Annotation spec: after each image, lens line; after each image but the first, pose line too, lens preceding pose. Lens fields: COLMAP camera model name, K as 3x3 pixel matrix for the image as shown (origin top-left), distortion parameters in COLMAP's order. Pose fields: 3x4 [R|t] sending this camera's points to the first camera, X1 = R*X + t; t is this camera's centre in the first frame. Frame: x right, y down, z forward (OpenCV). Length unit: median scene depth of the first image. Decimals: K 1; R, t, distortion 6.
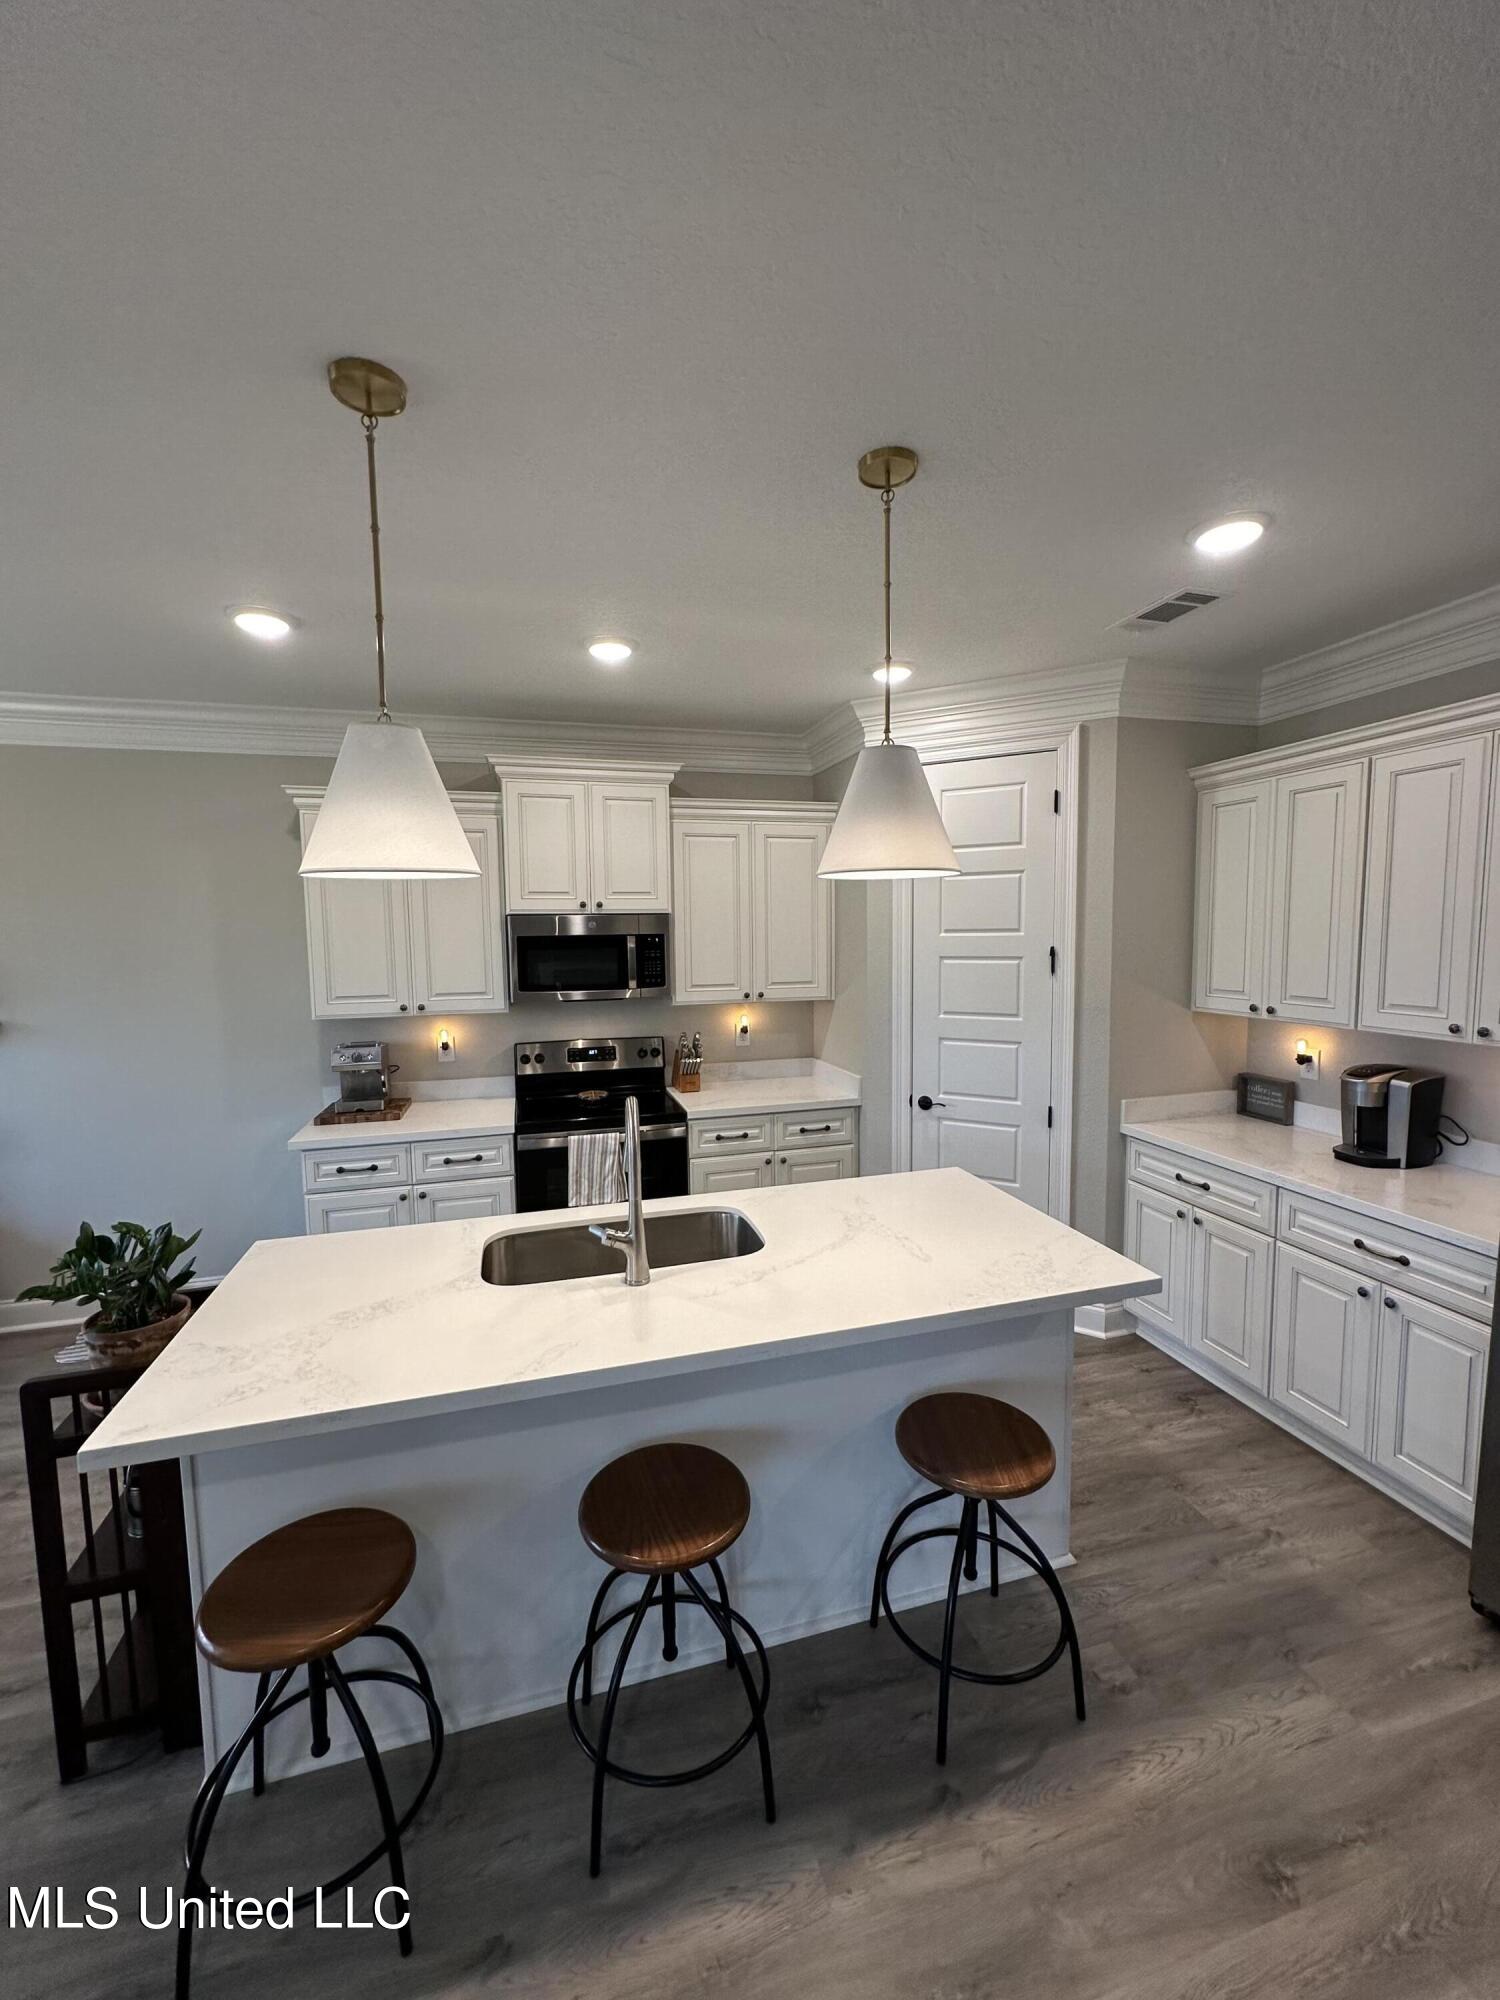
lens RADIAL K [[795.8, 0, 747.7], [0, 795.8, 999.2], [0, 0, 1]] dist [-0.002297, 0.000891]
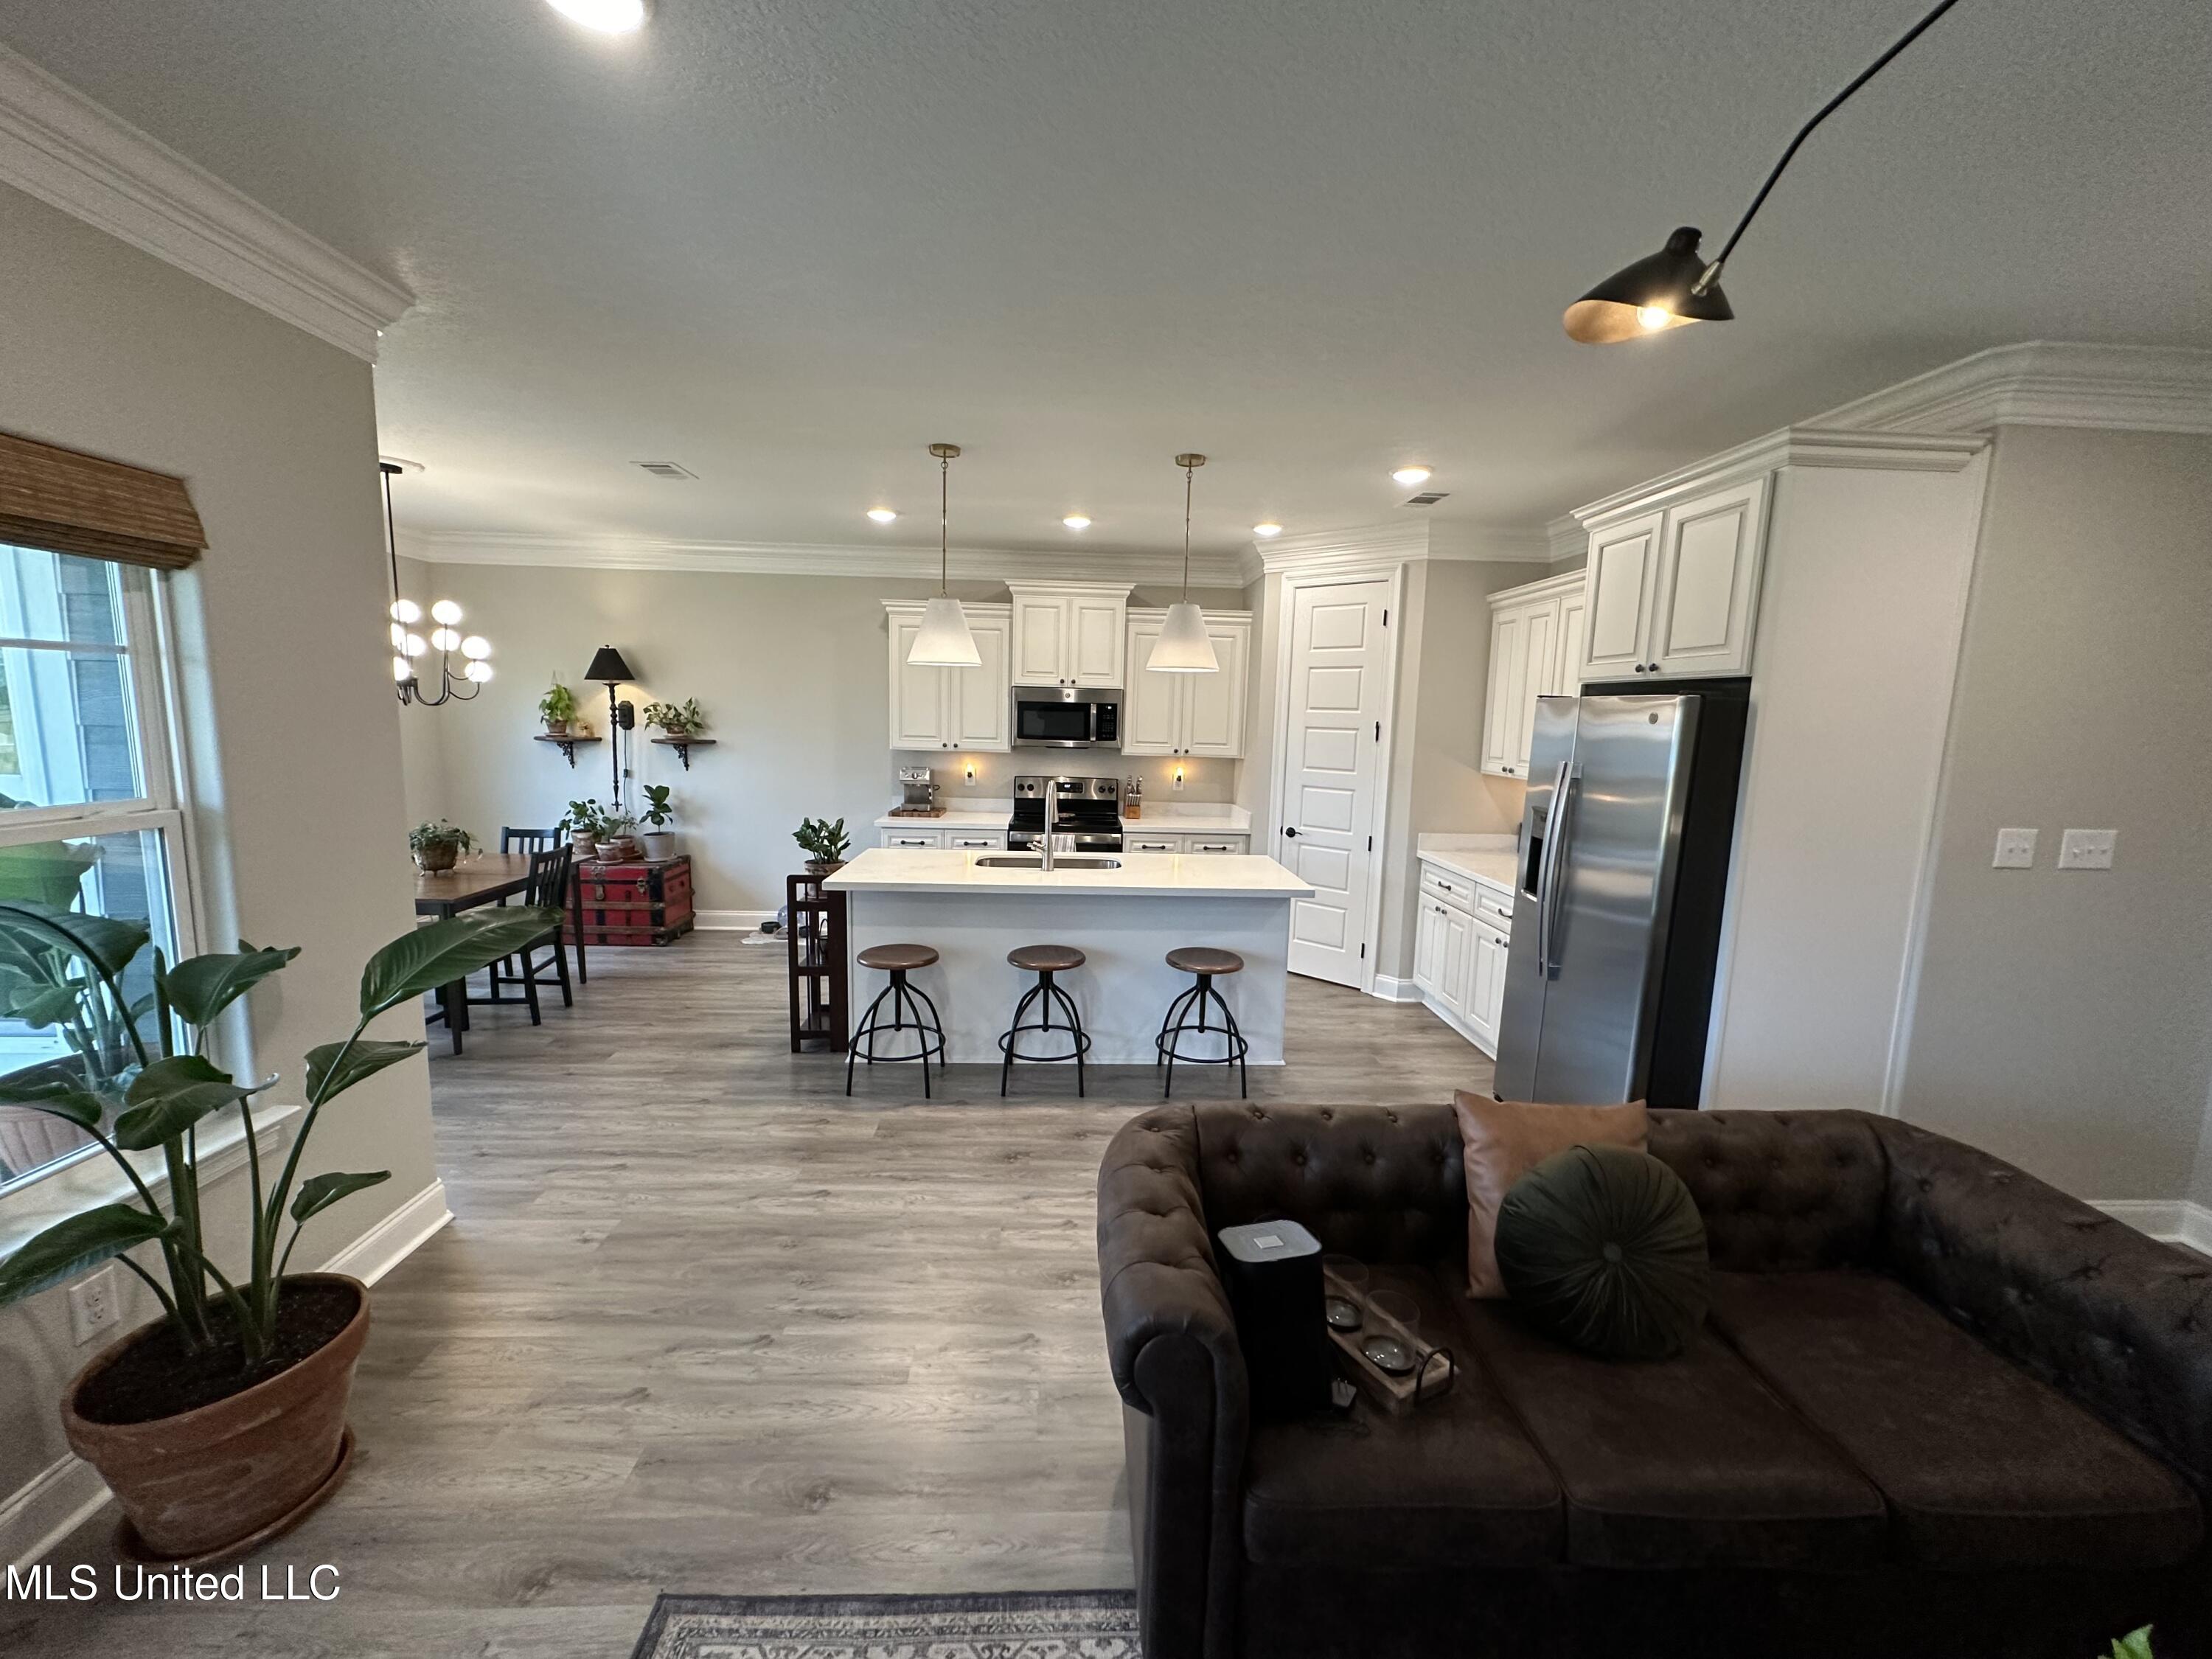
lens RADIAL K [[880.2, 0, 1106.1], [0, 880.2, 833.5], [0, 0, 1]] dist [-0.002297, 0.000891]
pose [[0.972932, 0.070210, -0.220167, 0.351112], [-0.059558, 0.996727, 0.054657, 0.095982], [0.223284, -0.040065, 0.973930, -0.810315]]
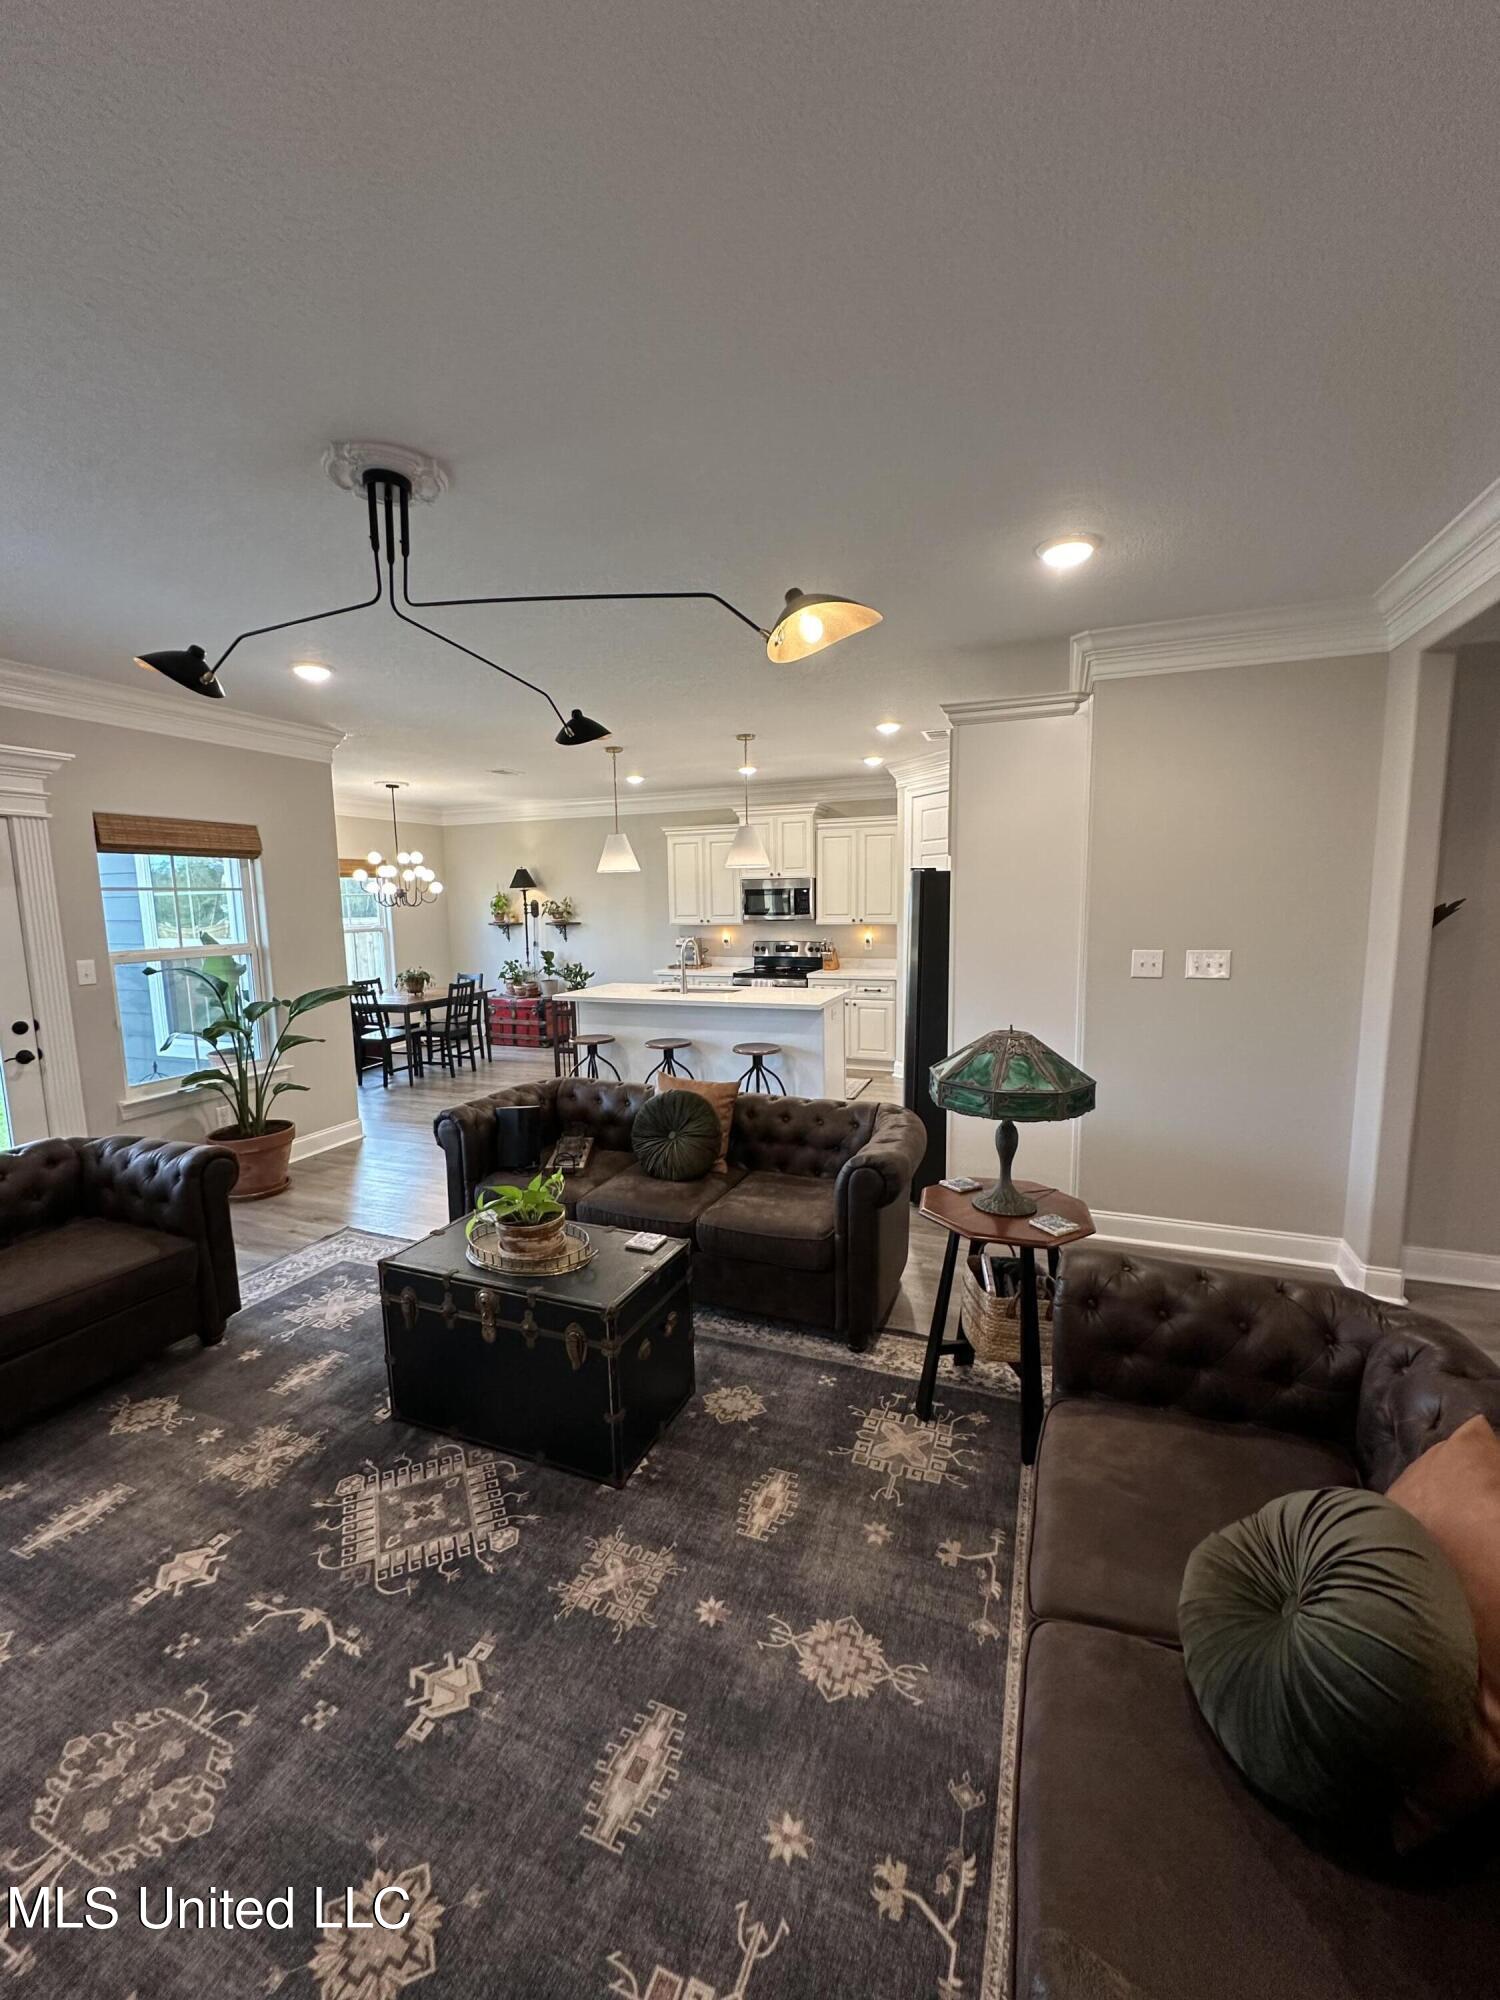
lens RADIAL K [[795.8, 0, 746.3], [0, 795.8, 998.5], [0, 0, 1]] dist [-0.002297, 0.000891]
pose [[0.798770, 0.076534, -0.596749, 1.461126], [-0.047535, 0.996803, 0.064214, 0.110782], [0.599756, -0.022926, 0.799854, -1.056603]]
